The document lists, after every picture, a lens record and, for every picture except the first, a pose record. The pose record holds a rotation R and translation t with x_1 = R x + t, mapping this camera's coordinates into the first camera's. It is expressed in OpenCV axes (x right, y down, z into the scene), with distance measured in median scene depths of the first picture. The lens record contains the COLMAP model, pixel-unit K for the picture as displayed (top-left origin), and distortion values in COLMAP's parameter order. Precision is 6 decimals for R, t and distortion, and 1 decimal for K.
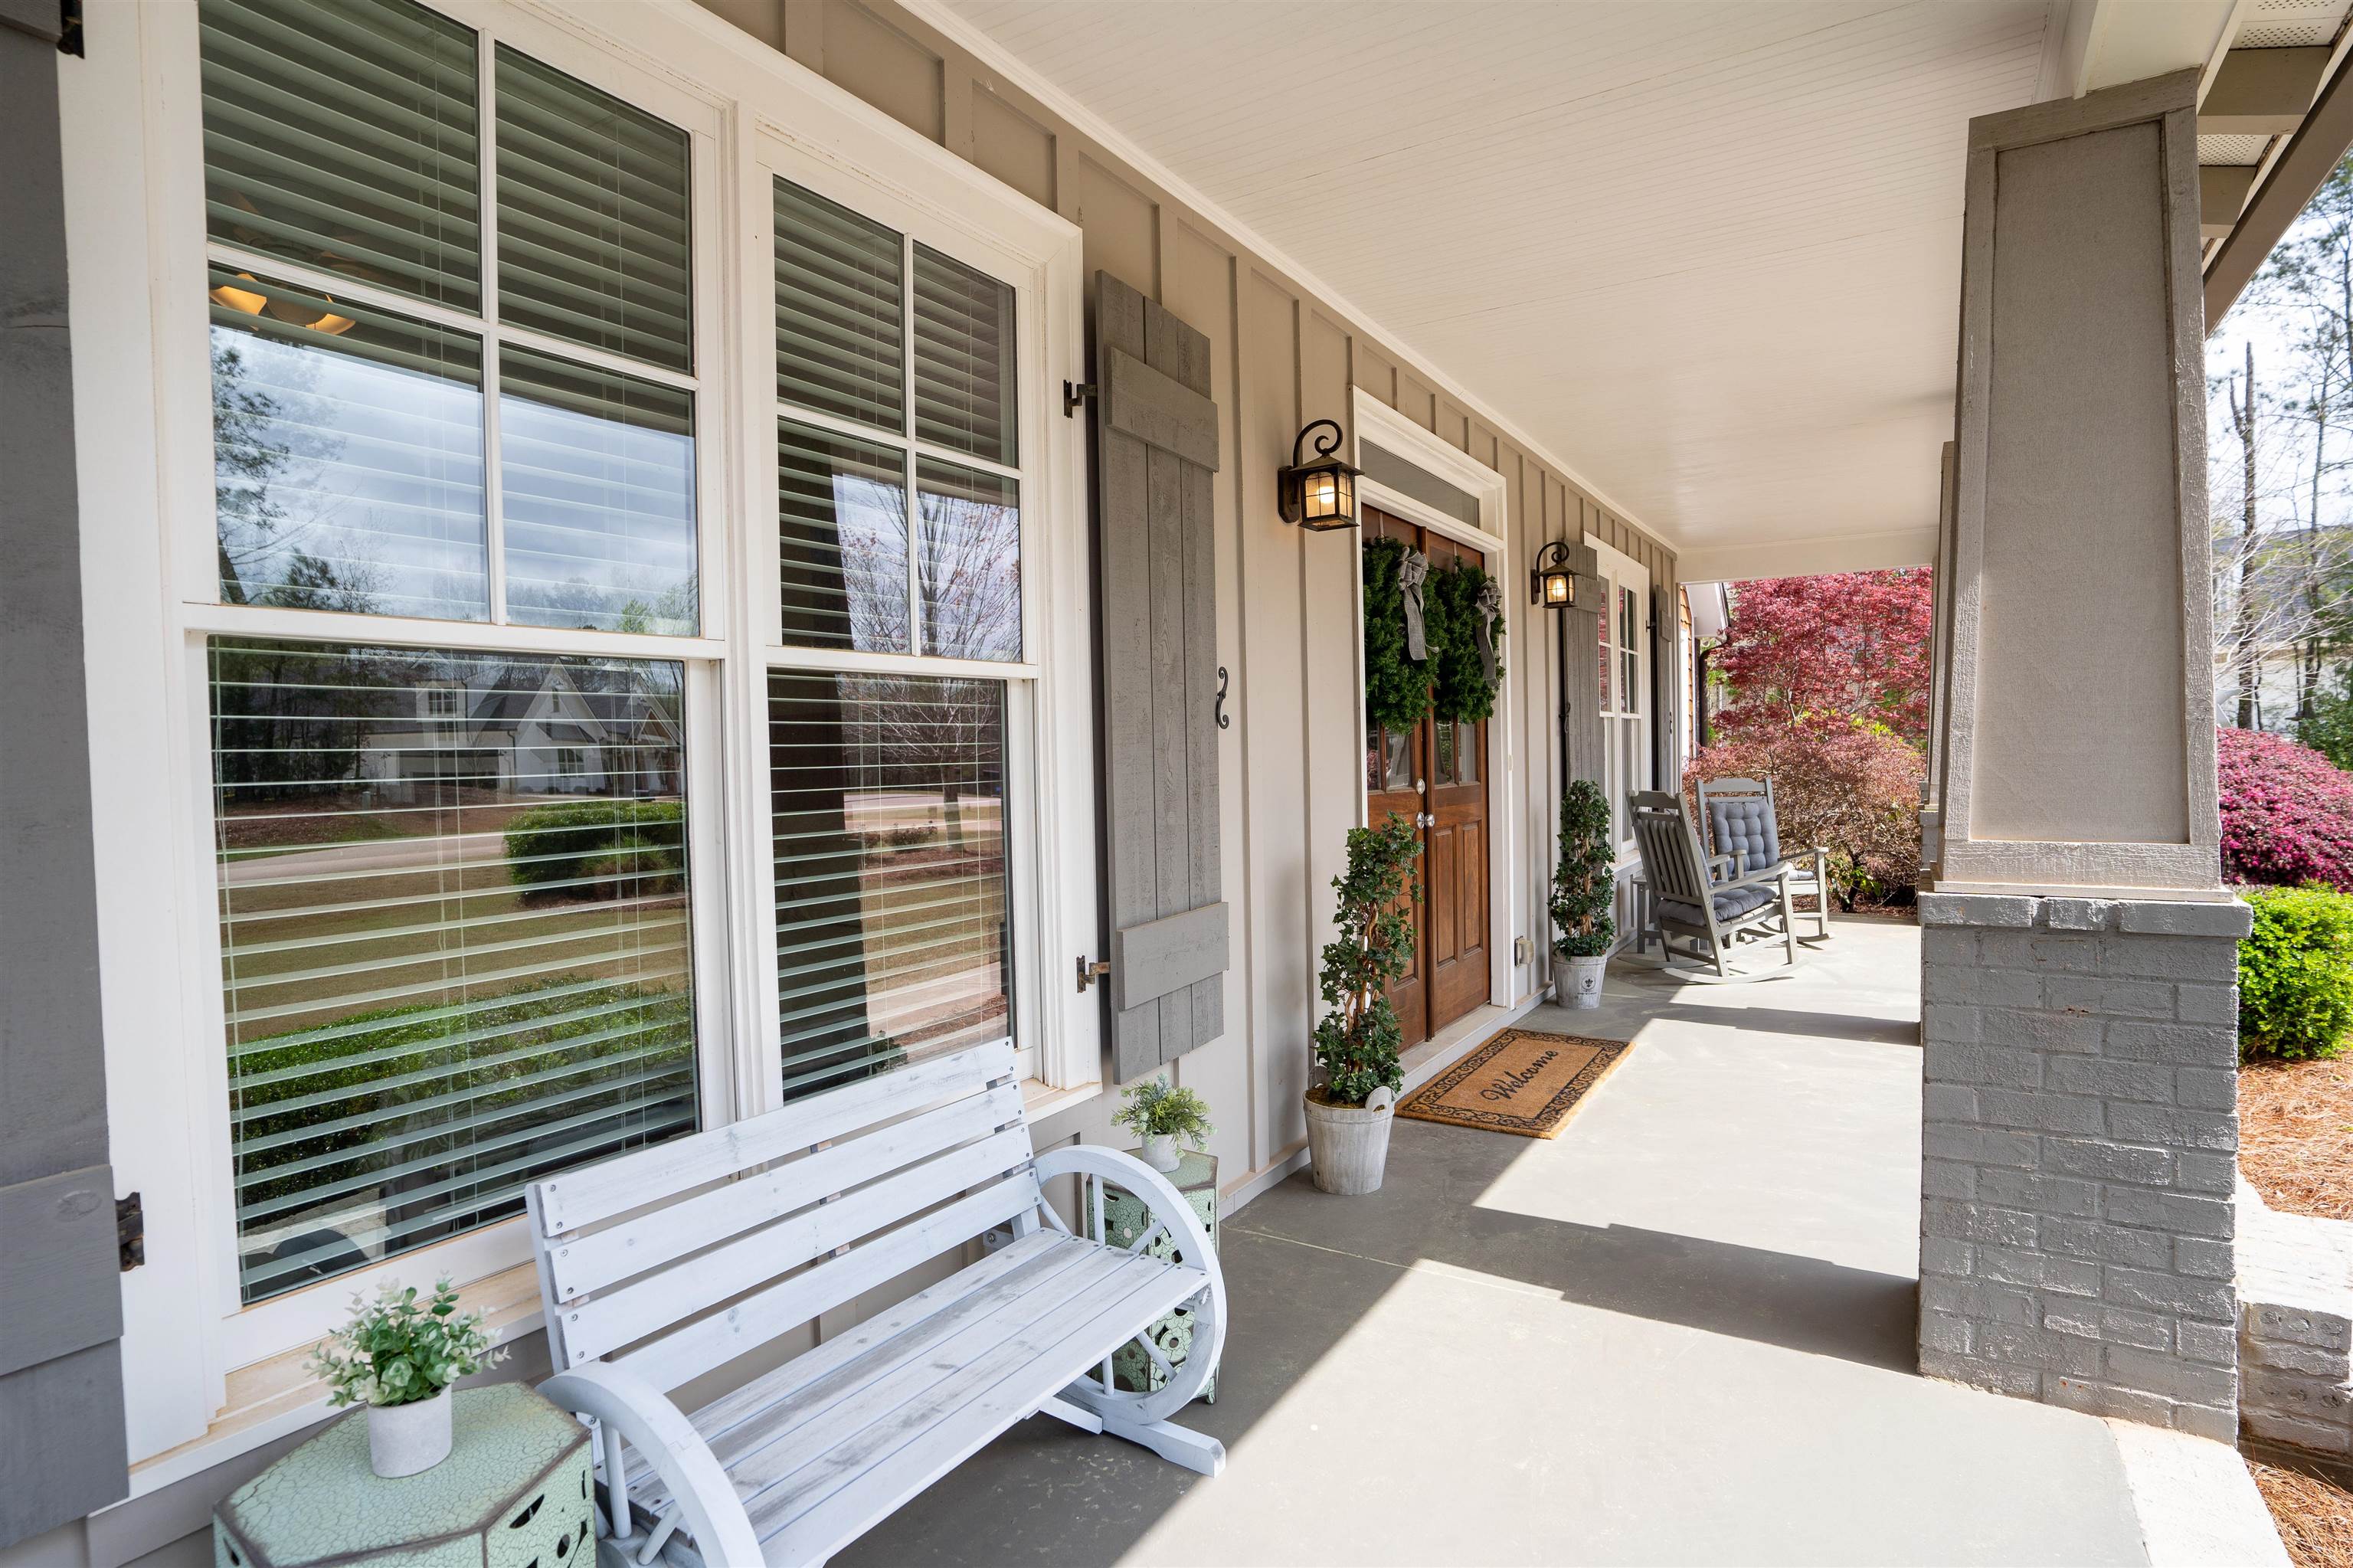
lens RADIAL K [[1187.4, 0, 1159.7], [0, 1187.4, 791.9], [0, 0, 1]] dist [-0.082707, 0.040607]
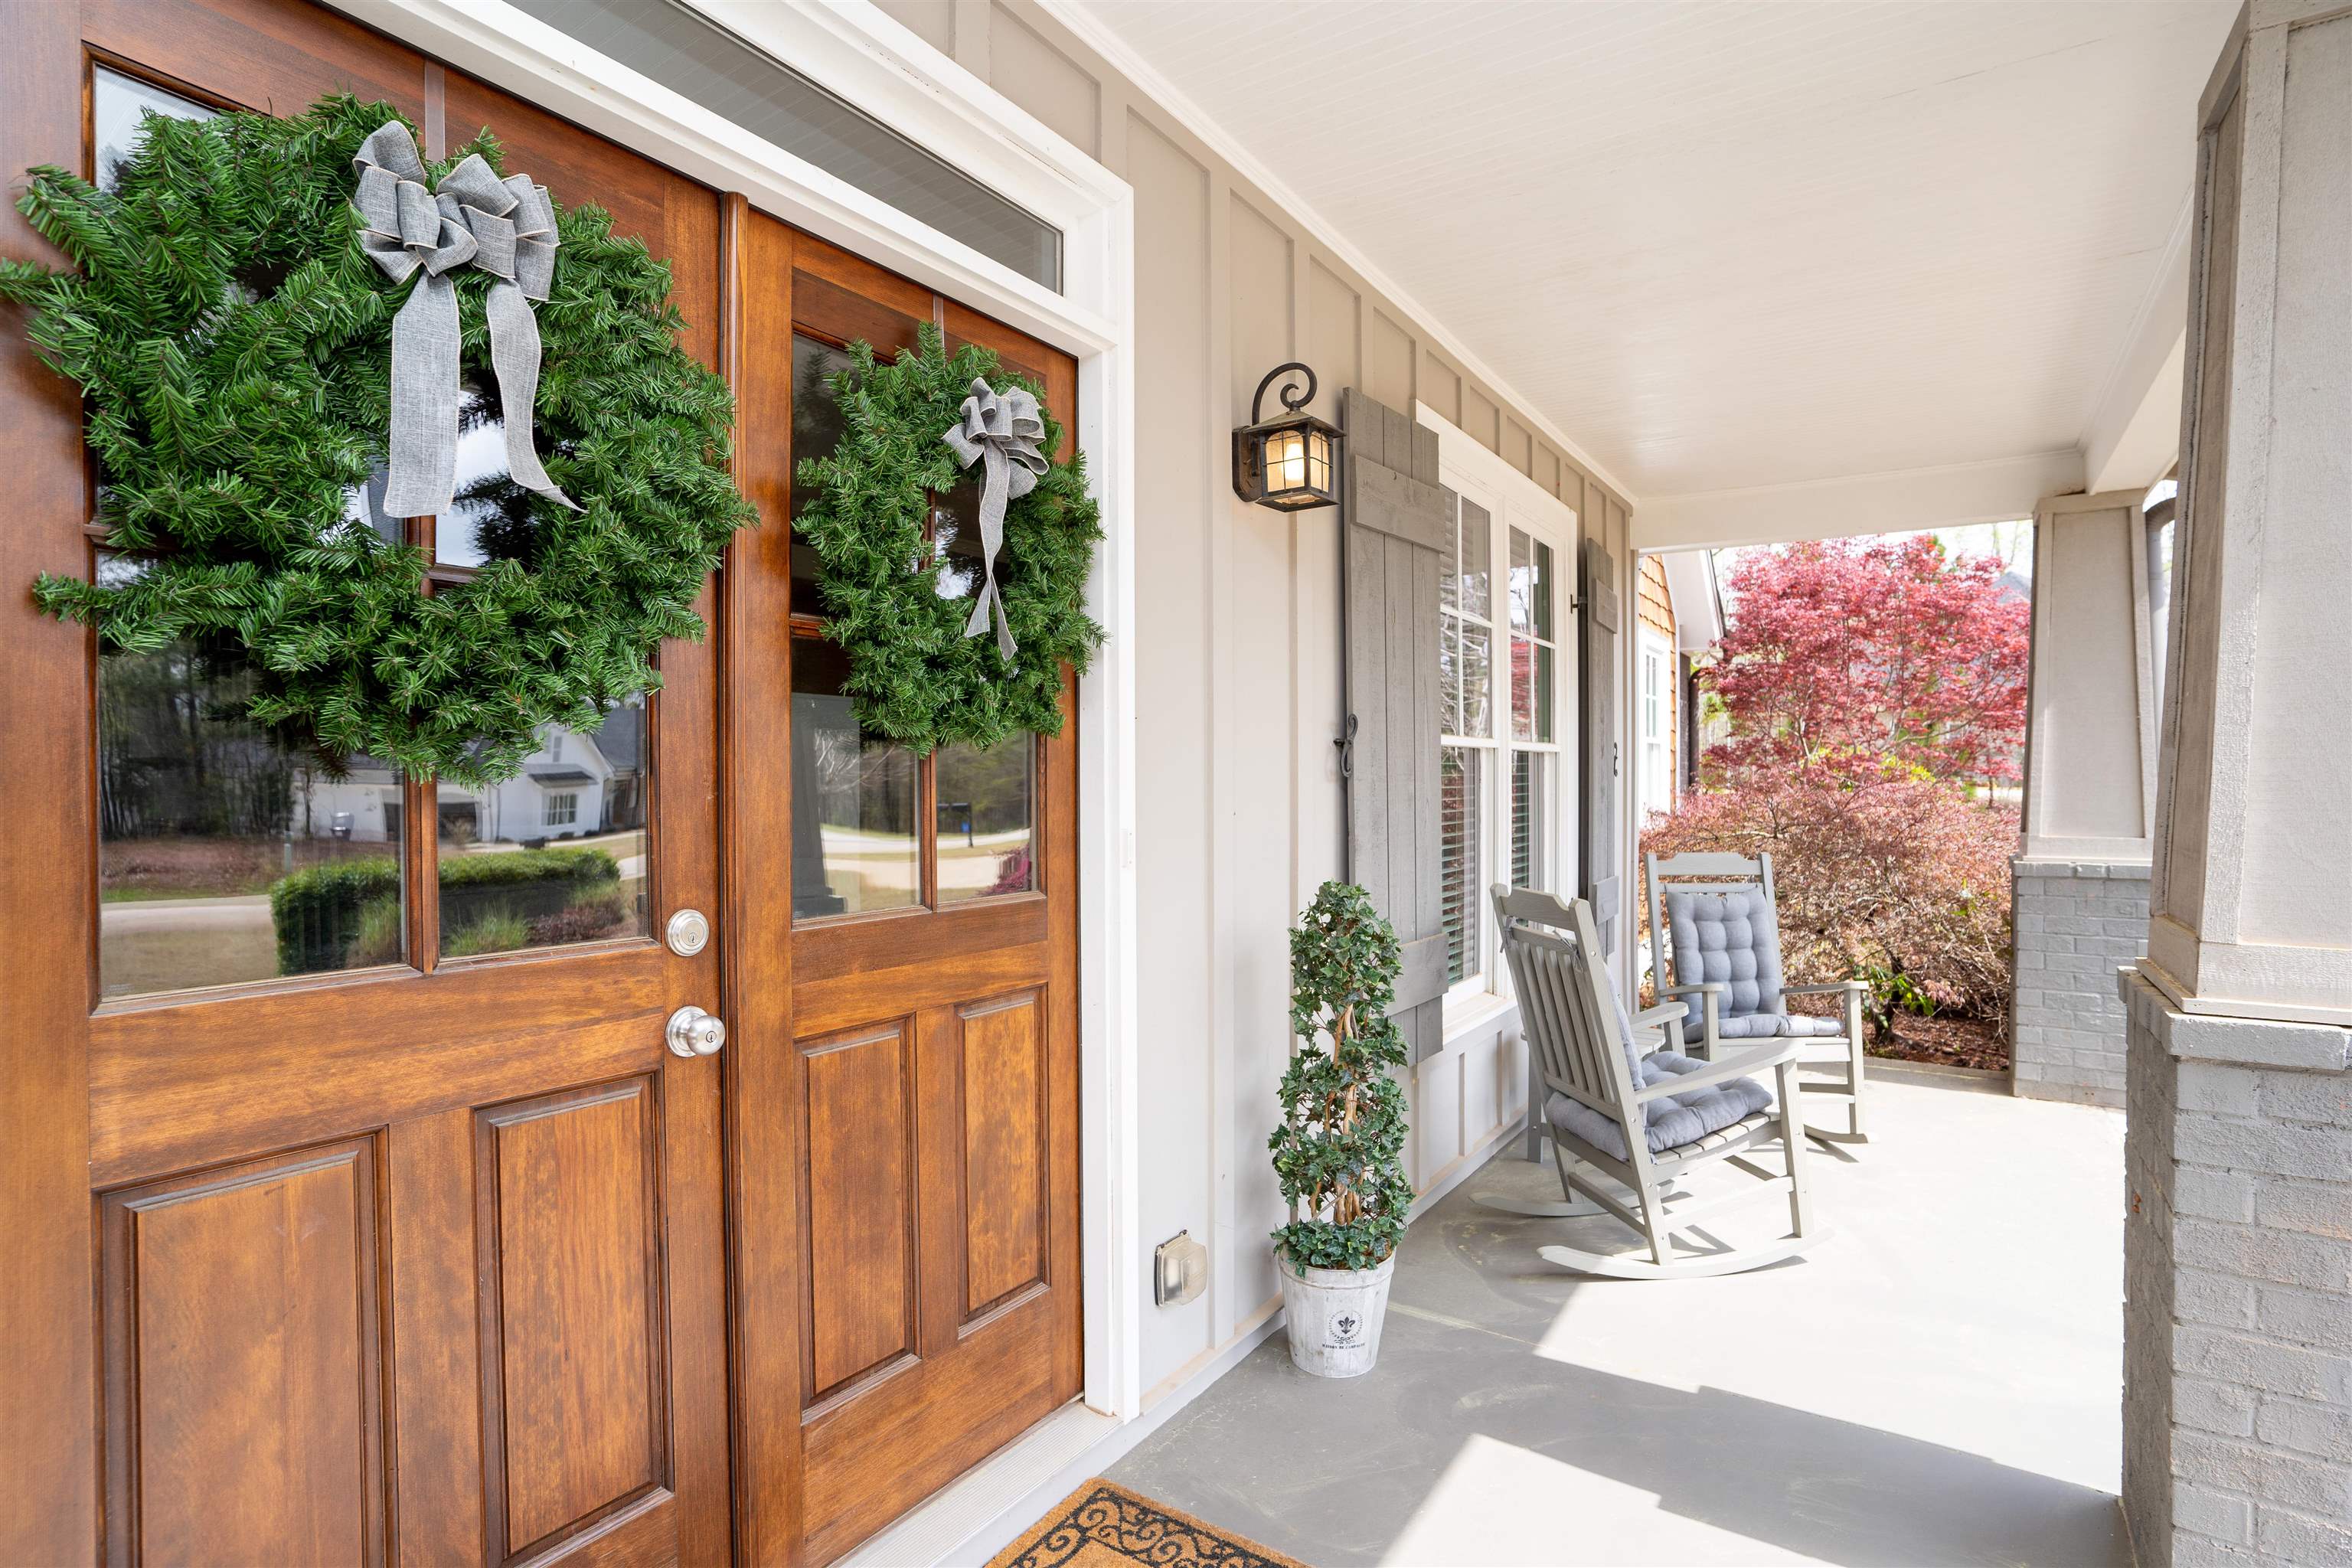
lens RADIAL K [[1186.9, 0, 1159.2], [0, 1186.9, 791.9], [0, 0, 1]] dist [-0.082707, 0.040607]
pose [[0.999790, 0.018492, -0.008878, 0.196368], [-0.018700, 0.999538, -0.023975, -0.021395], [0.008431, 0.024136, 0.999673, 0.362360]]
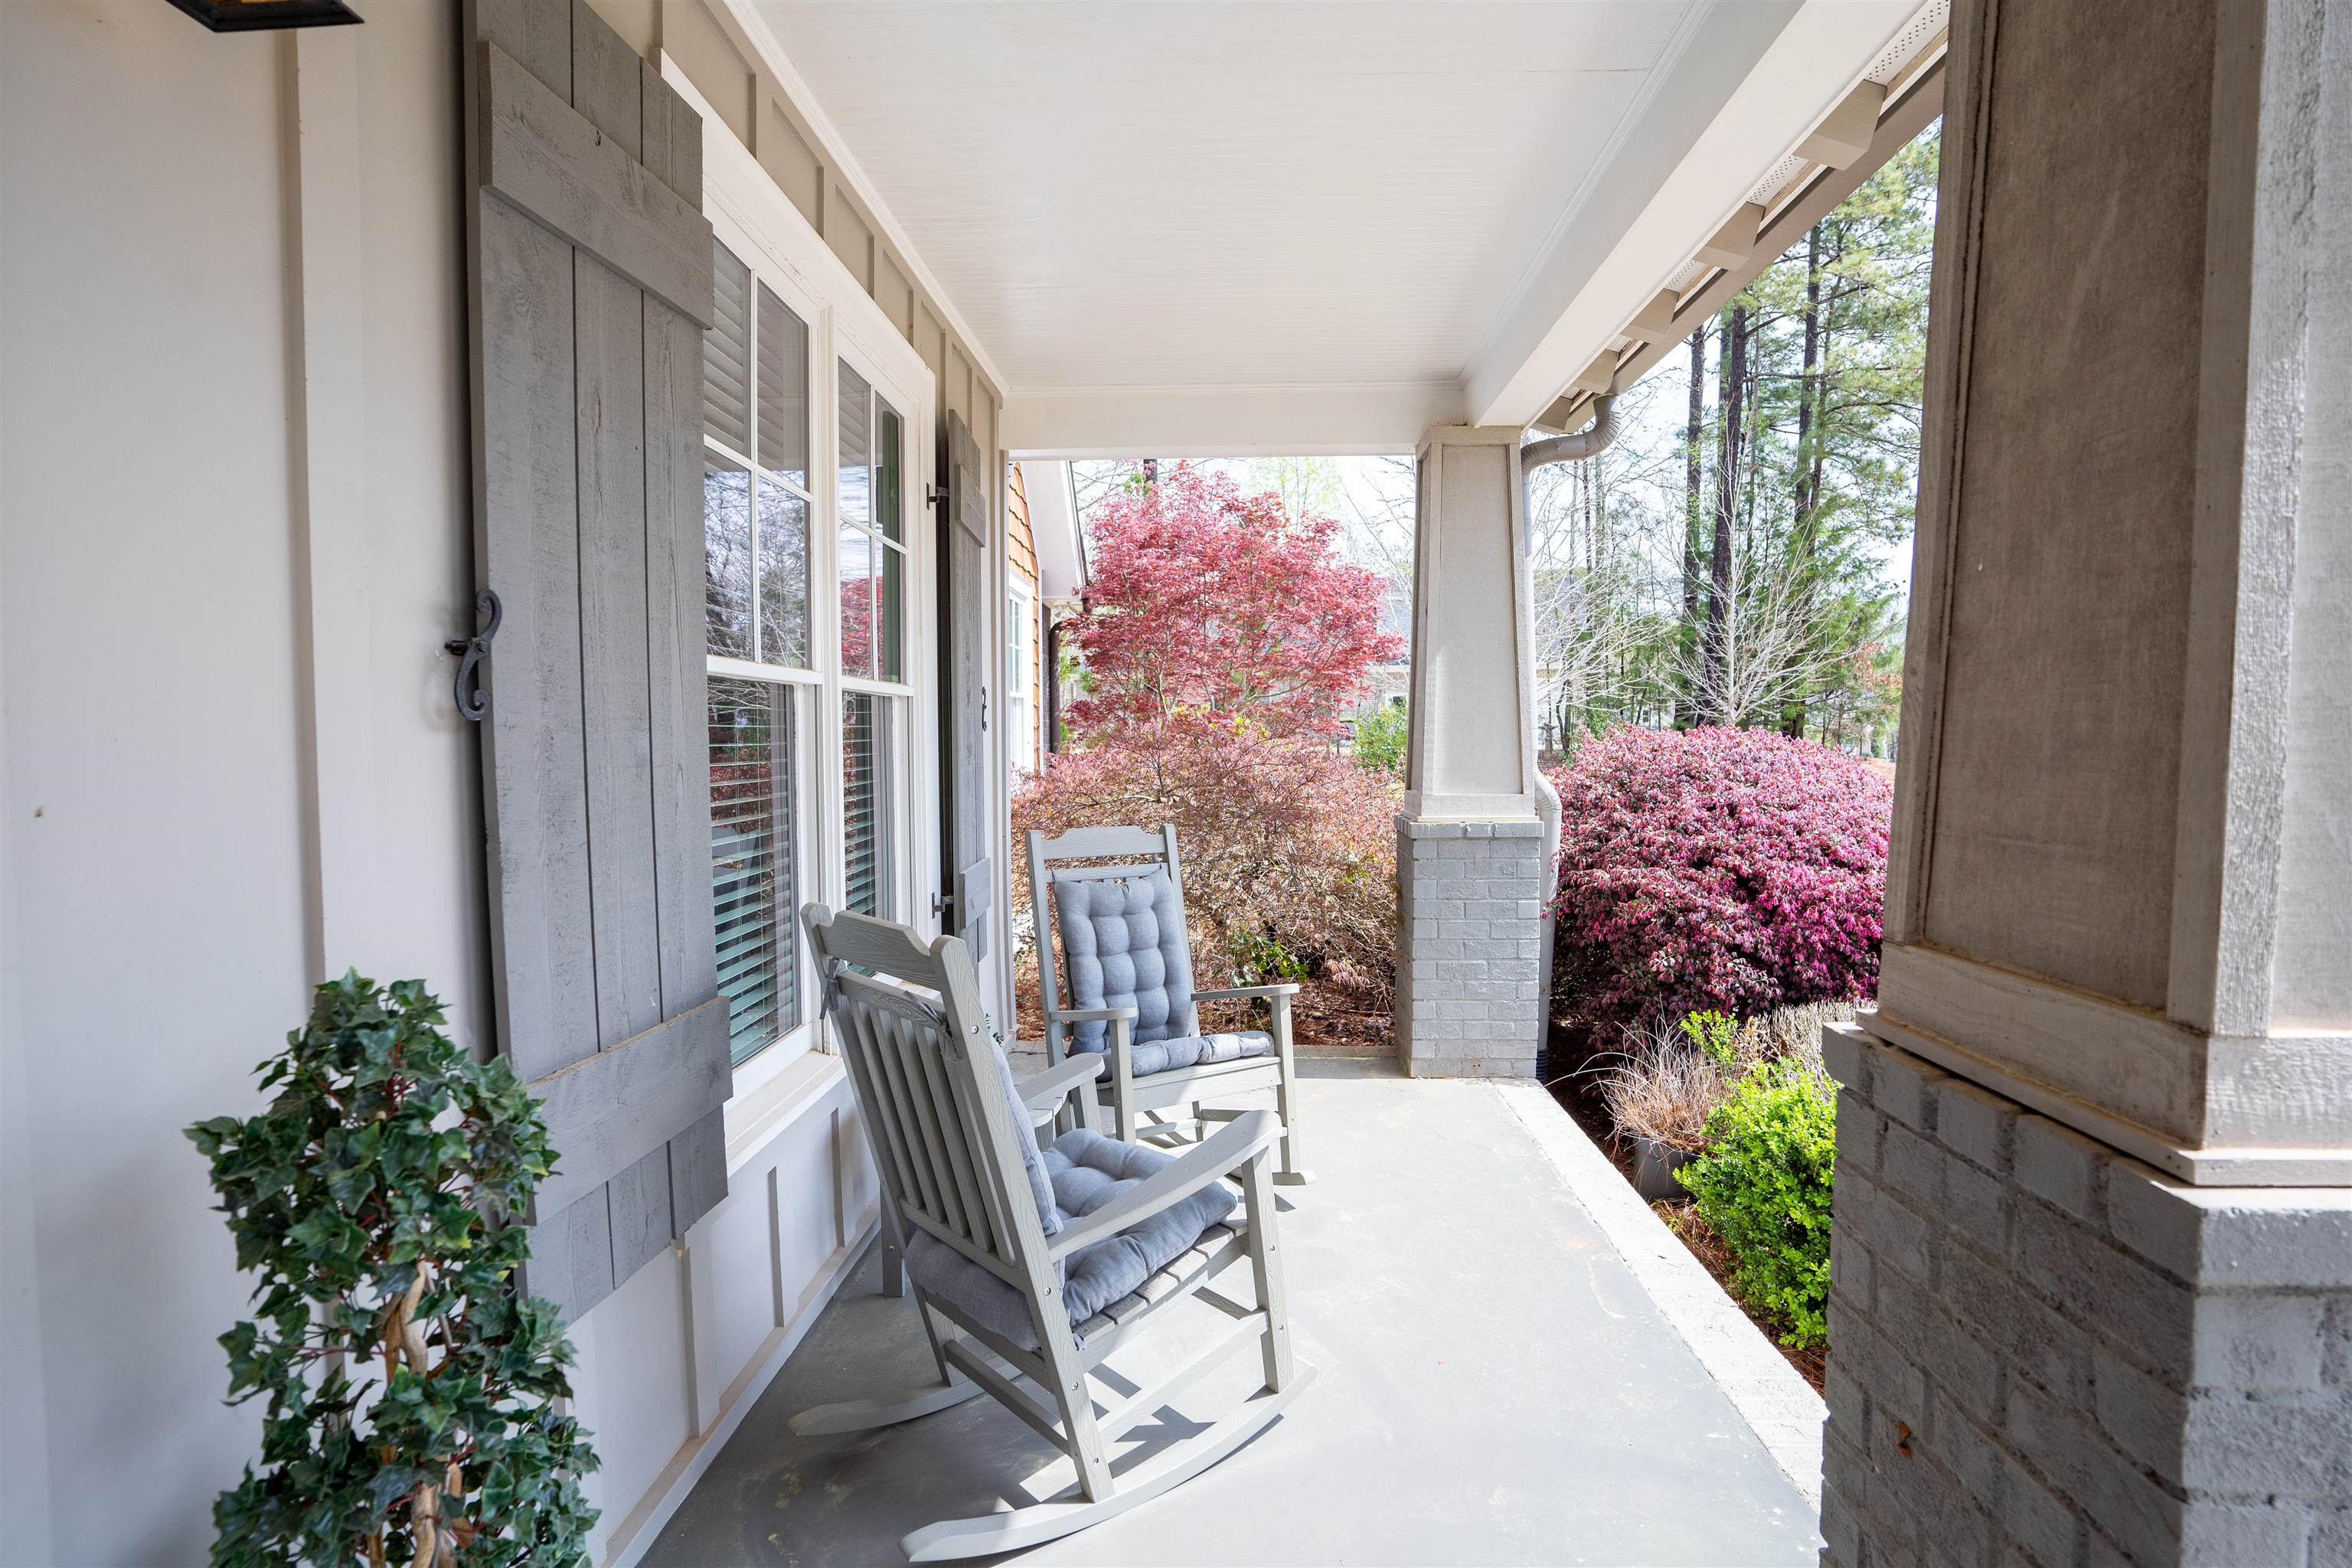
lens RADIAL K [[1205.0, 0, 1176.0], [0, 1205.0, 784.0], [0, 0, 1]] dist [-0.084627, 0.050123]
pose [[0.861850, -0.004242, 0.507146, 0.250880], [0.006424, 0.999976, -0.002553, -0.025348], [-0.507123, 0.005458, 0.861856, 0.524087]]
